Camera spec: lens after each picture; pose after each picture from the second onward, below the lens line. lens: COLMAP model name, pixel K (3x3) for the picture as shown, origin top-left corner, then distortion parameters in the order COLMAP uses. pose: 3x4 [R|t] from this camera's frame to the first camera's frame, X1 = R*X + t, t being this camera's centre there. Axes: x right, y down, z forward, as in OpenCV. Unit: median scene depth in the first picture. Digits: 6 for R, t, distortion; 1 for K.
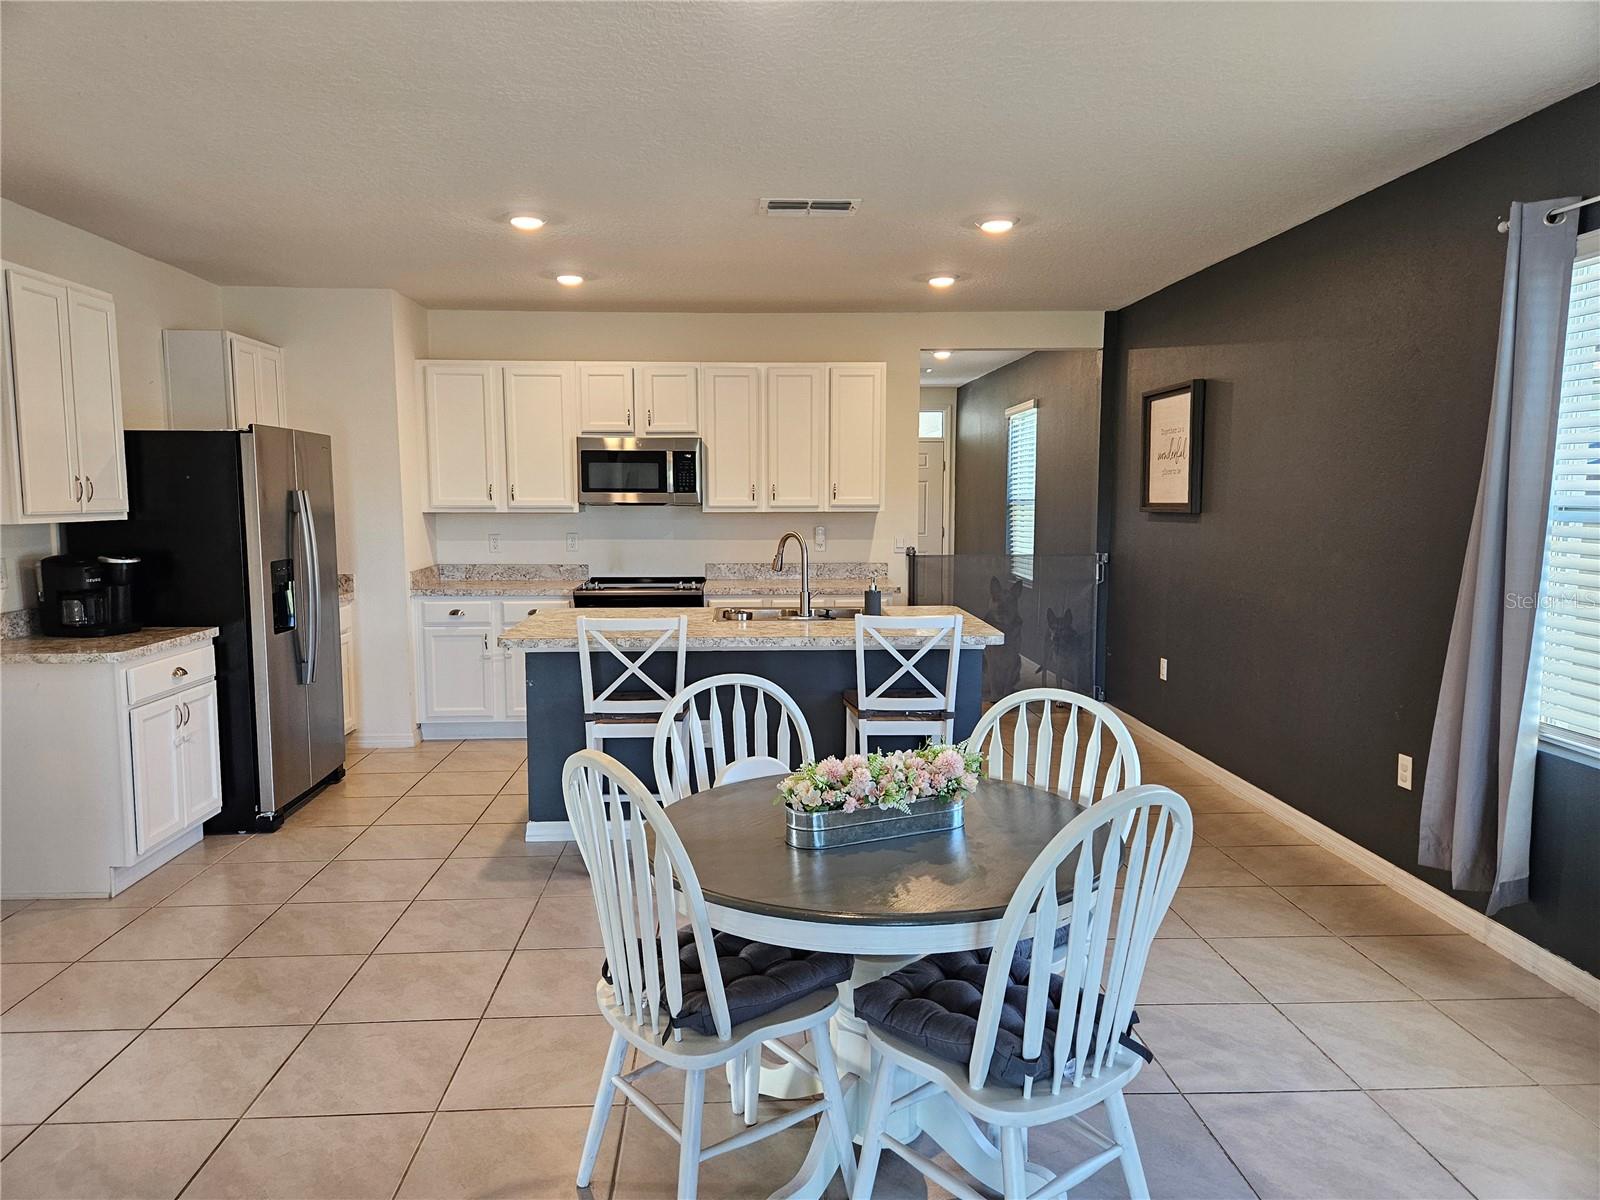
lens RADIAL K [[1056.5, 0, 790.3], [0, 1056.5, 603.3], [0, 0, 1]] dist [0.072534, -0.067073]
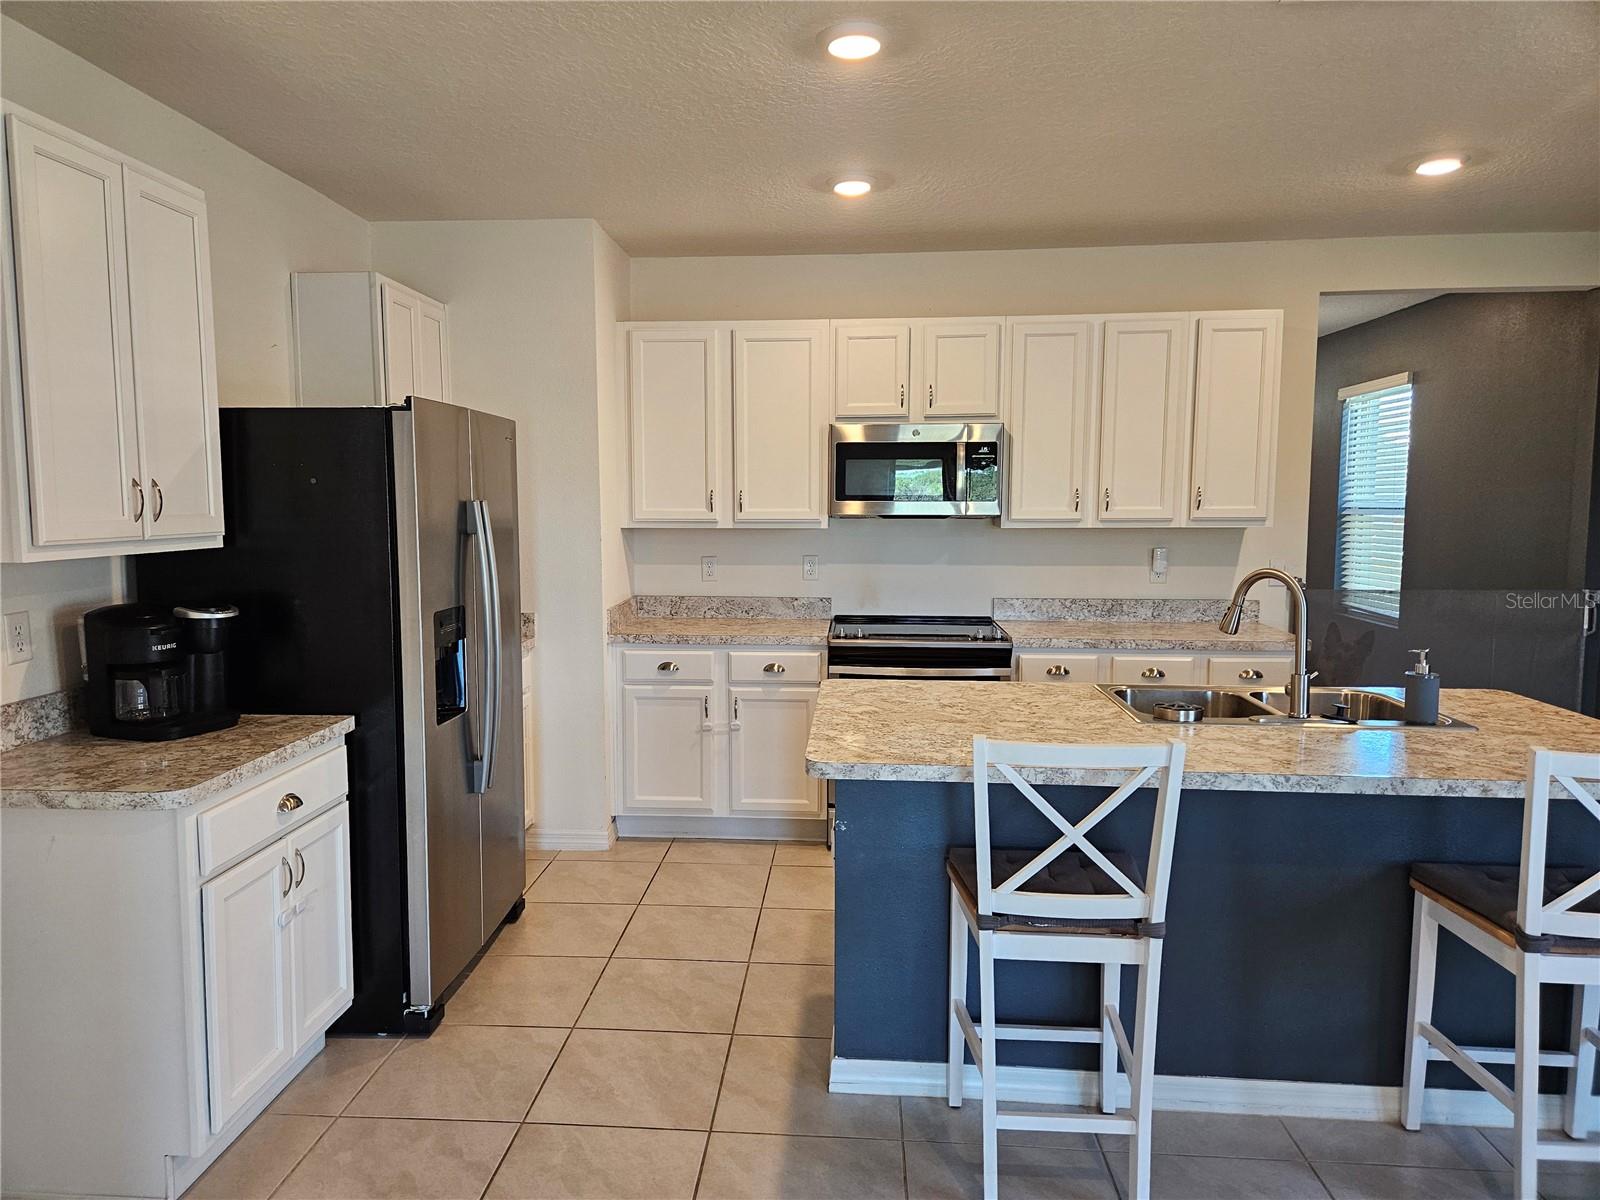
lens RADIAL K [[1063.6, 0, 785.0], [0, 1063.6, 594.2], [0, 0, 1]] dist [0.076915, -0.072608]
pose [[0.992606, 0.011634, -0.120824, -0.183800], [-0.013102, 0.999850, -0.011361, -0.041689], [0.120674, 0.012860, 0.992609, 0.358404]]
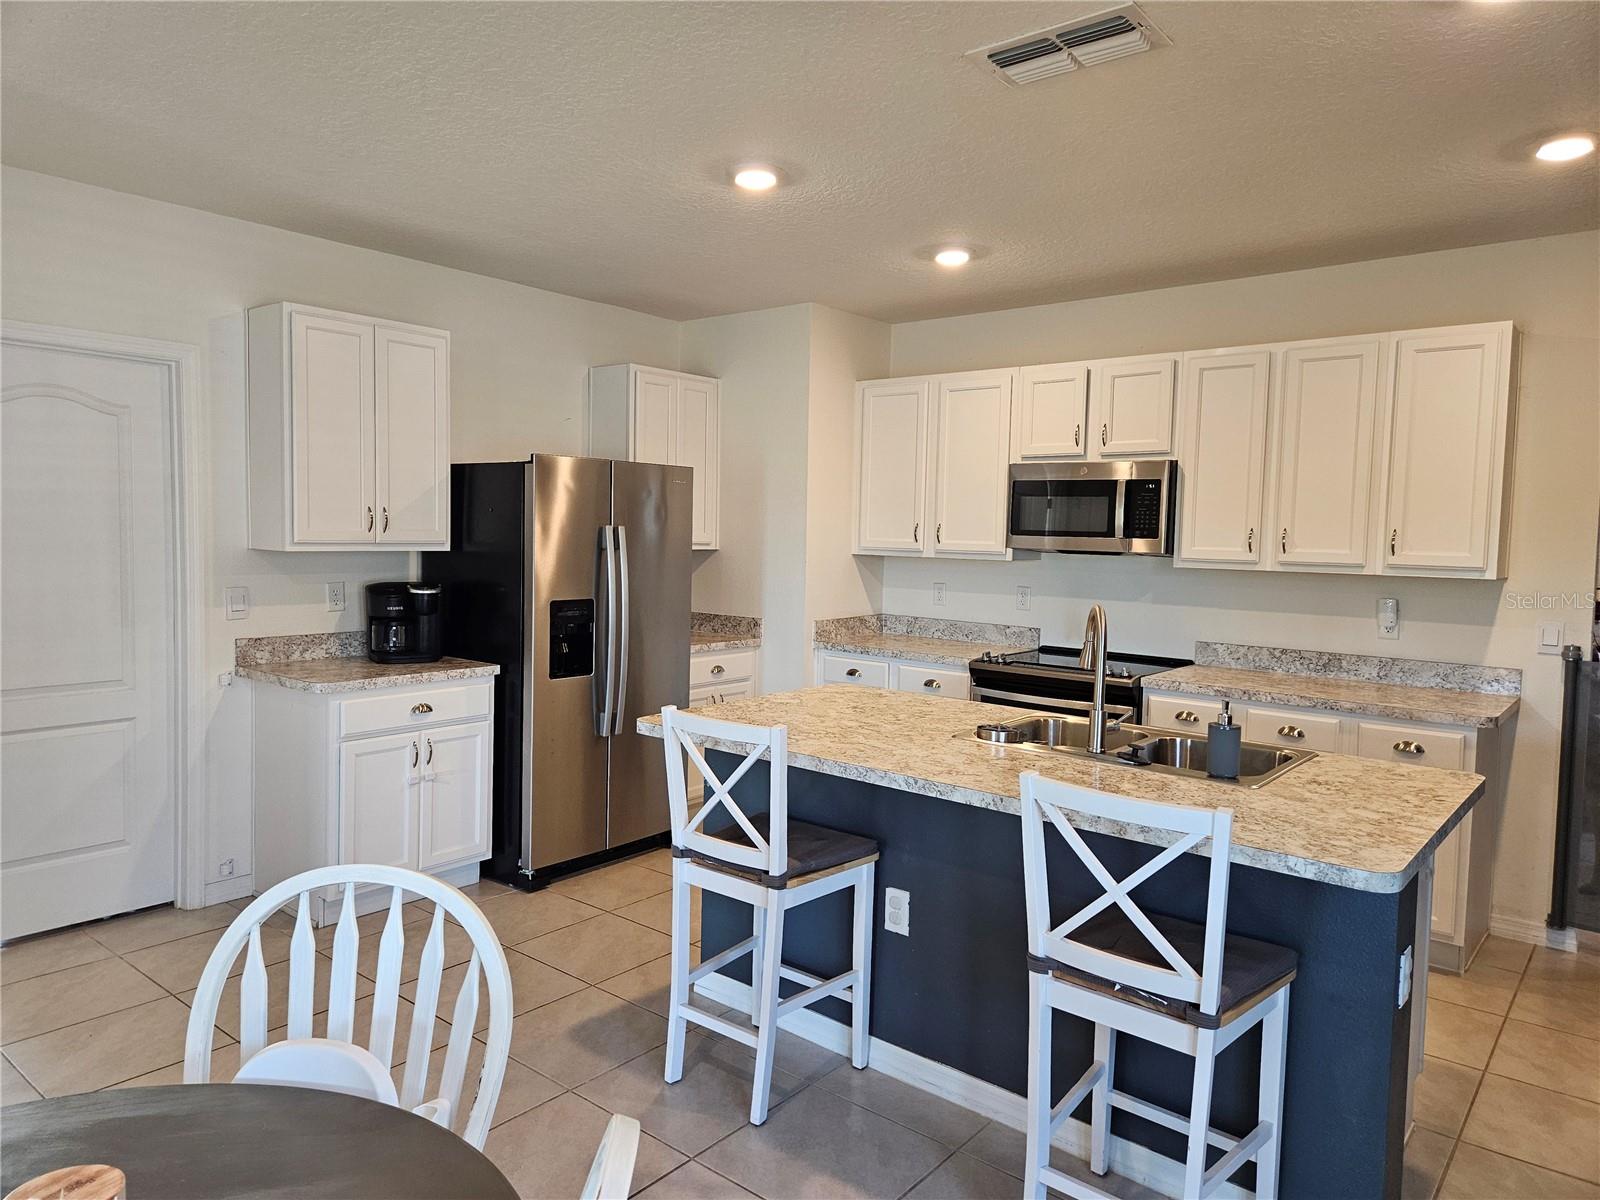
lens RADIAL K [[1063.6, 0, 785.0], [0, 1063.6, 594.2], [0, 0, 1]] dist [0.076915, -0.072608]
pose [[0.738013, 0.061392, -0.671989, 0.265685], [-0.092873, 0.995617, -0.011040, -0.049078], [0.668365, 0.070557, 0.740479, 0.413004]]
